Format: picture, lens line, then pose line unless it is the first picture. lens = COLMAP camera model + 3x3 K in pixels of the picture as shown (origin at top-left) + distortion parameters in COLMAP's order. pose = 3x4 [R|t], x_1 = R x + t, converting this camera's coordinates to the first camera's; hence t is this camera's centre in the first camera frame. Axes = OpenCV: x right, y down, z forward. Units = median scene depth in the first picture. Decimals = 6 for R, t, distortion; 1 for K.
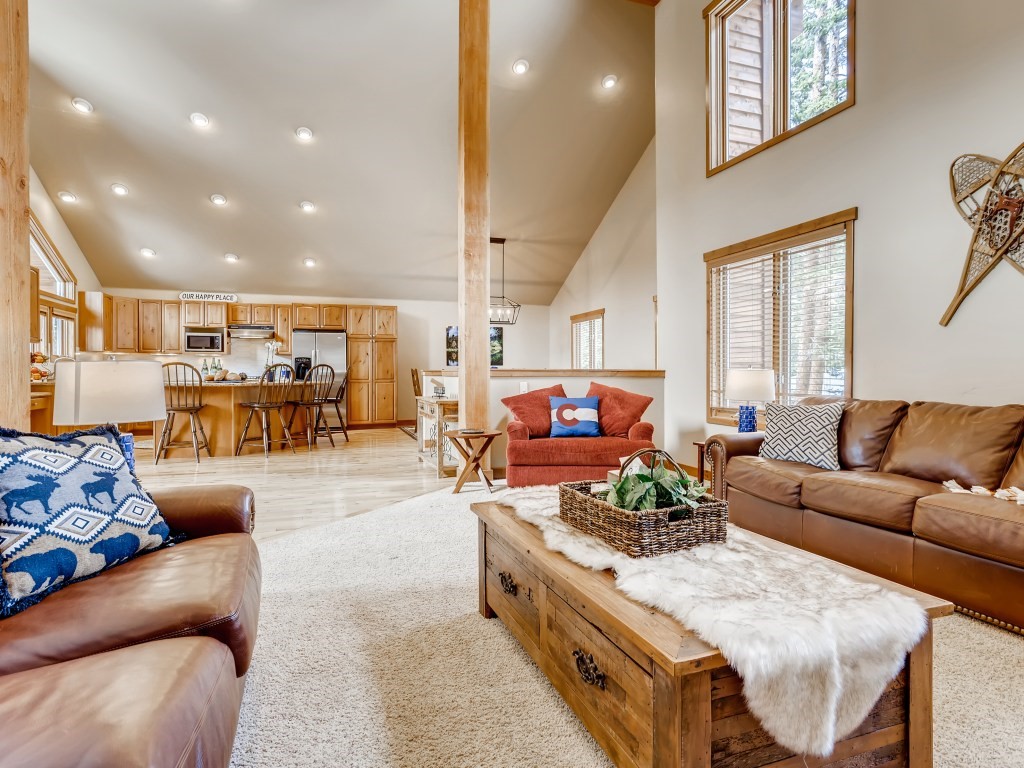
lens RADIAL K [[585.0, 0, 509.8], [0, 585.0, 381.1], [0, 0, 1]] dist [-0.001489, 0.001974]
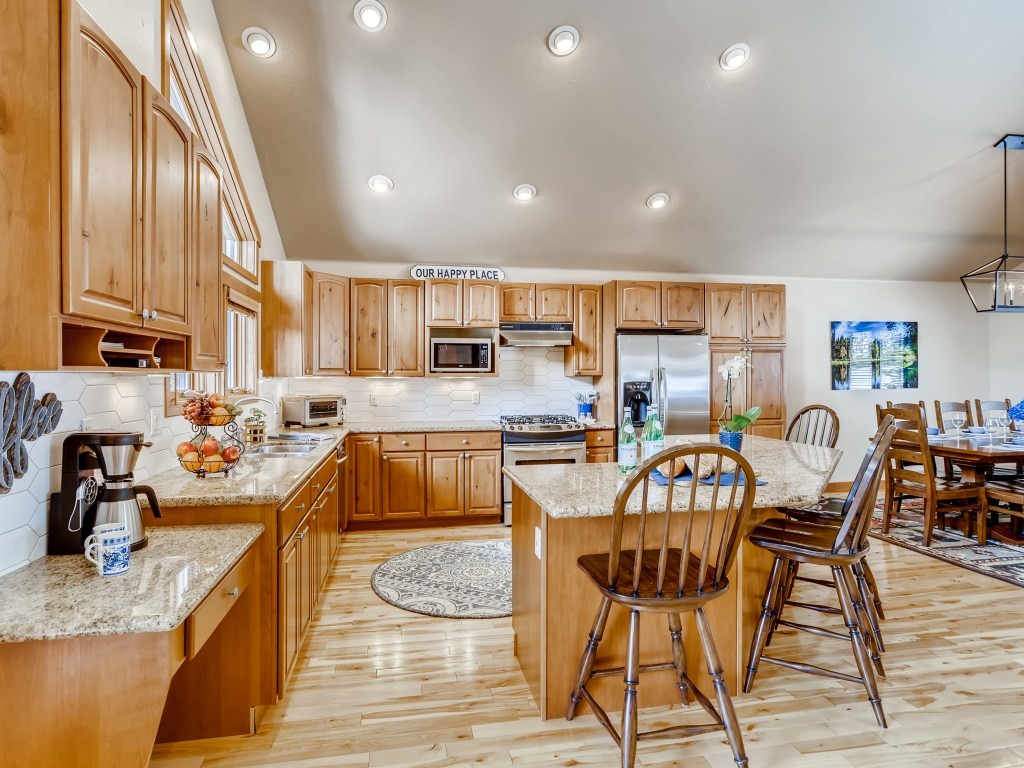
lens RADIAL K [[602.7, 0, 515.2], [0, 602.7, 378.3], [0, 0, 1]] dist [-0.006054, -0.000627]
pose [[0.990218, 0.000161, -0.139531, -0.391558], [-0.000475, 0.999997, -0.002220, -0.043302], [0.139530, 0.002264, 0.990215, 0.449450]]
